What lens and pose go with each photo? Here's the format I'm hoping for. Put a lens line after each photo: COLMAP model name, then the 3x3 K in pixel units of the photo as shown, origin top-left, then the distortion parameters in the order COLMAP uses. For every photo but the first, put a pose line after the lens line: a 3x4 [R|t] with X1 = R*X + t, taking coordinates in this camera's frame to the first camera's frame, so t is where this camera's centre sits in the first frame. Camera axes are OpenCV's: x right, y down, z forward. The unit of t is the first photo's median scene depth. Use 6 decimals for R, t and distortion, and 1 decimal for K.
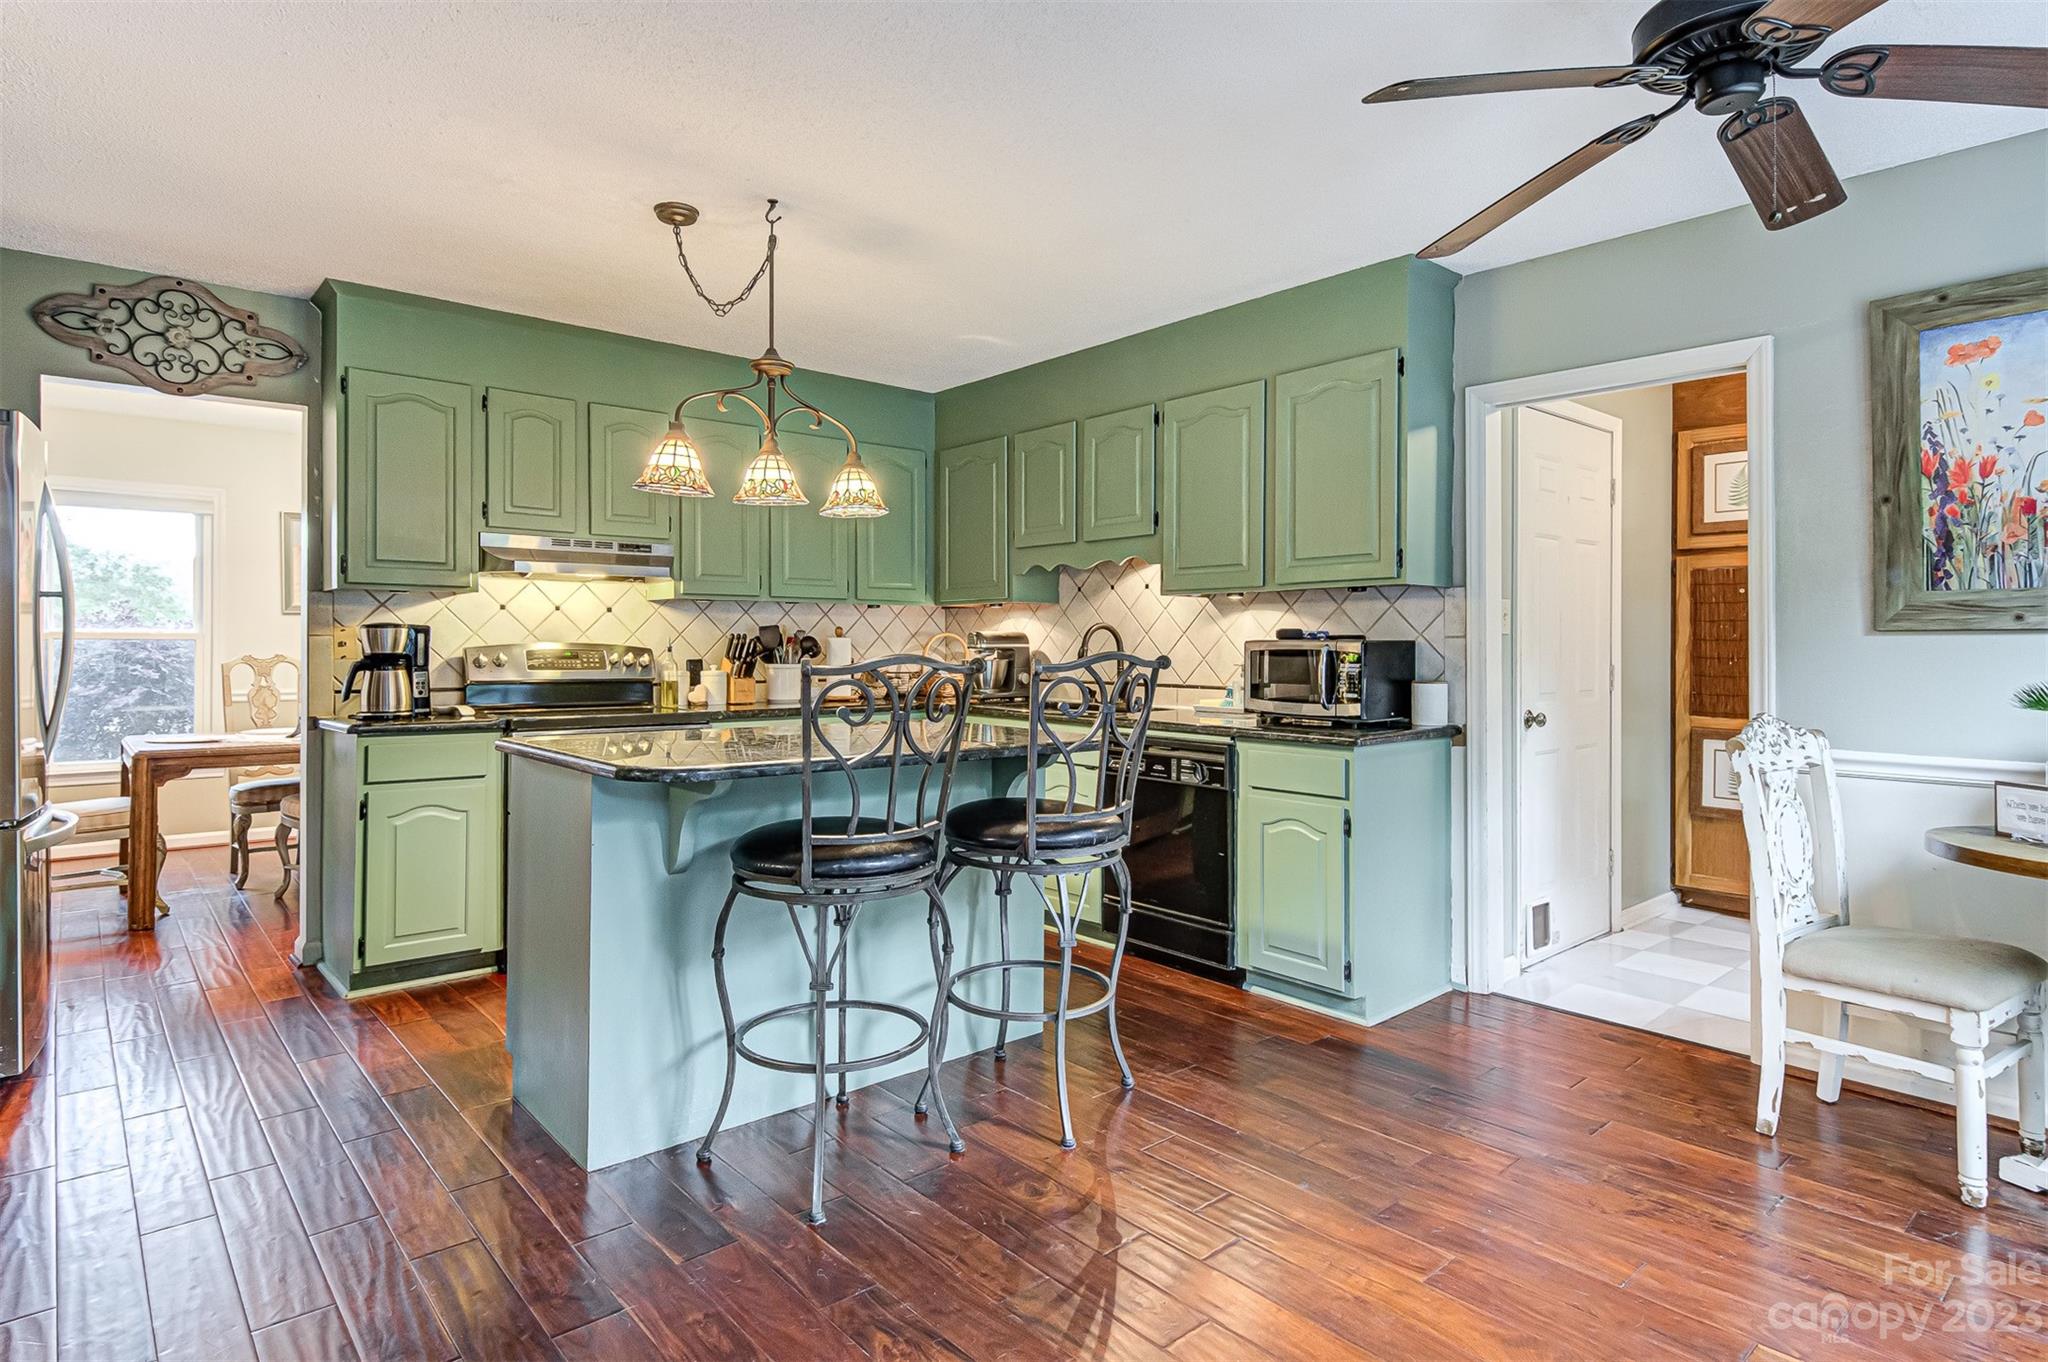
lens RADIAL K [[1077.6, 0, 1022.4], [0, 1077.6, 650.5], [0, 0, 1]] dist [0.014371, -0.019583]
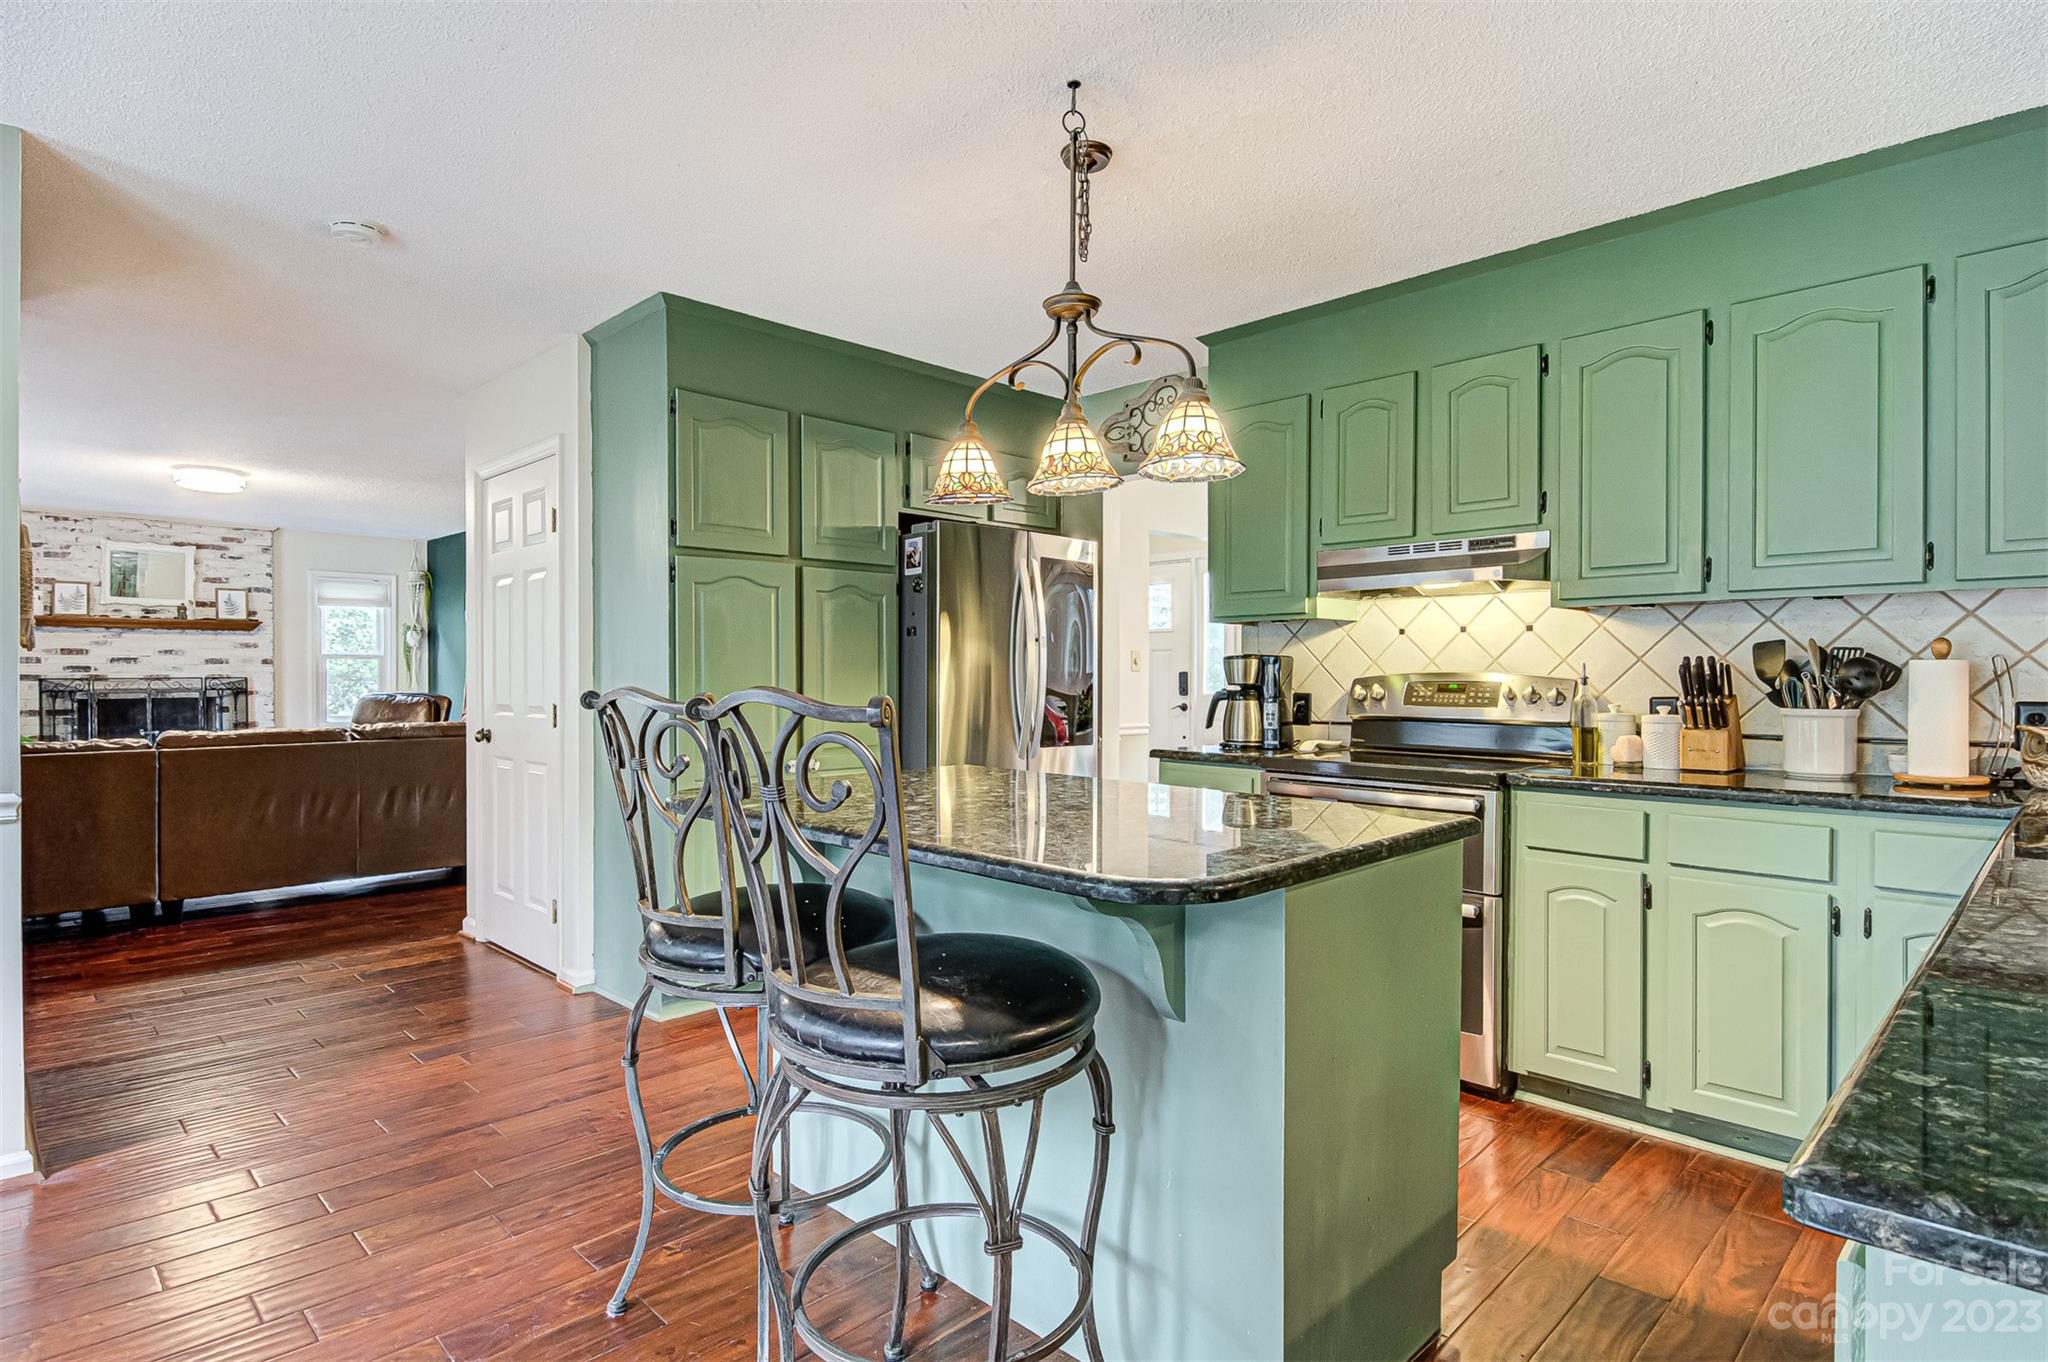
lens RADIAL K [[1070.5, 0, 1014.4], [0, 1070.5, 686.5], [0, 0, 1]] dist [0.010439, -0.018166]
pose [[0.056045, 0.008982, -0.998388, 0.408563], [-0.004100, 0.999953, 0.008766, -0.003006], [0.998420, 0.003602, 0.056079, 0.731605]]
